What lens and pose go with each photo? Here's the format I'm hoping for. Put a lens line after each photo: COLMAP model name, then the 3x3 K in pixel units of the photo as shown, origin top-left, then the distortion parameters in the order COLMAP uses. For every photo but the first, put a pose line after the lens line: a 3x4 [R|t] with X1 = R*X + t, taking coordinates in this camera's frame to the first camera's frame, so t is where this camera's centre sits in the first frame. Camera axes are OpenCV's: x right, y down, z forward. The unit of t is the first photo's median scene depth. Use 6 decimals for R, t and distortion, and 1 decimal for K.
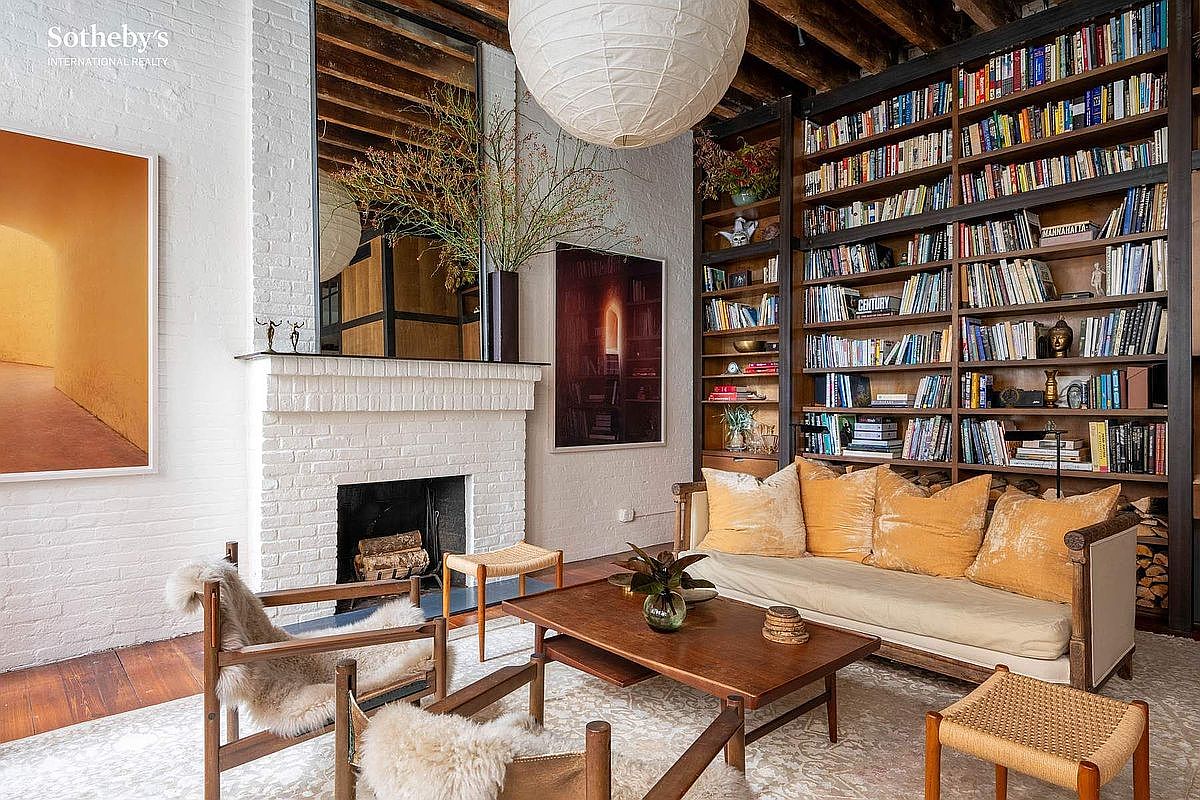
lens RADIAL K [[690.3, 0, 600.0], [0, 690.3, 400.0], [0, 0, 1]] dist [-0.001596, -0.001734]
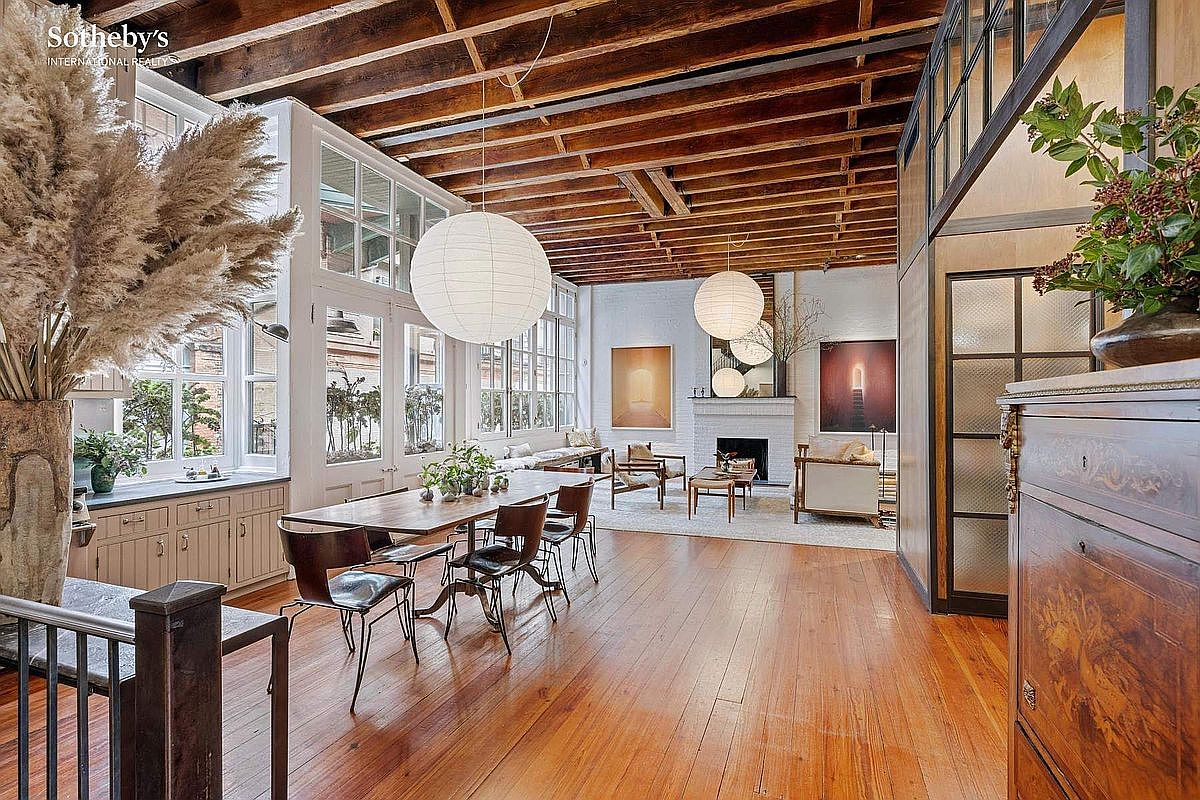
lens RADIAL K [[594.2, 0, 600.0], [0, 594.2, 400.0], [0, 0, 1]] dist [-0.002687, -0.000702]
pose [[0.459008, -0.001060, -0.888432, 1.475578], [-0.000345, 0.999999, -0.001371, -0.037623], [0.888432, 0.000936, 0.459007, -0.596668]]
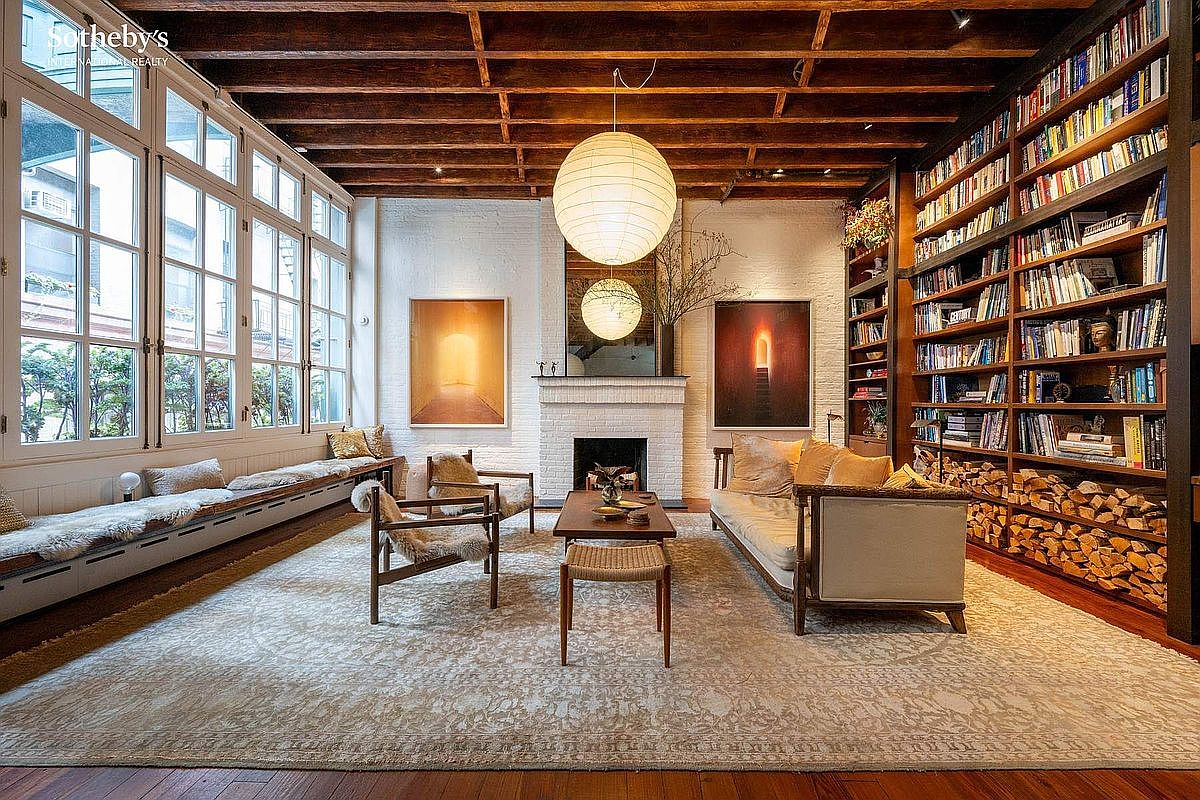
lens RADIAL K [[467.8, 0, 600.0], [0, 467.8, 400.0], [0, 0, 1]] dist [-0.001906, -0.000339]
pose [[0.729891, -0.000695, -0.683564, 0.546636], [-0.001950, 0.999993, -0.003099, 0.010316], [0.683561, 0.003594, 0.729884, 0.000803]]
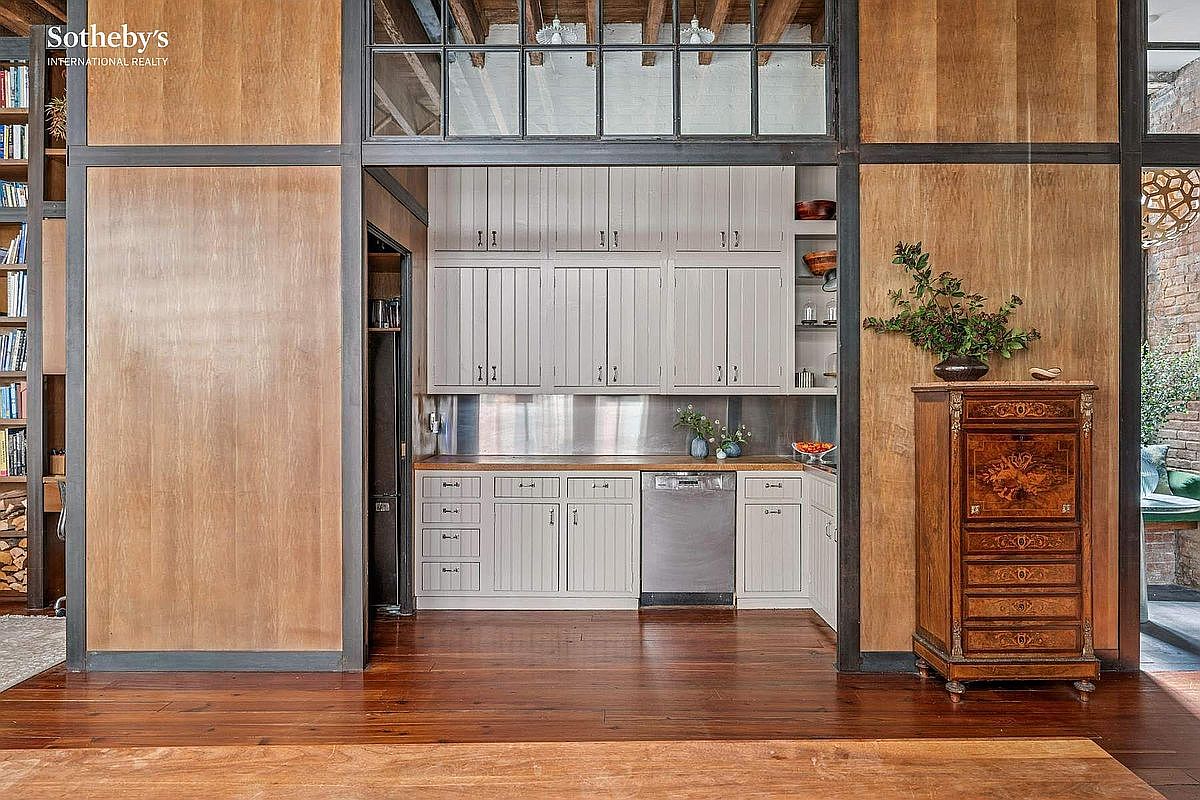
lens RADIAL K [[690.3, 0, 600.0], [0, 690.3, 400.0], [0, 0, 1]] dist [-0.001596, -0.001734]
pose [[0.665005, -0.004476, 0.746826, 0.472208], [-0.002928, 0.999959, 0.008601, -0.025469], [-0.746833, -0.007906, 0.664964, -0.392547]]
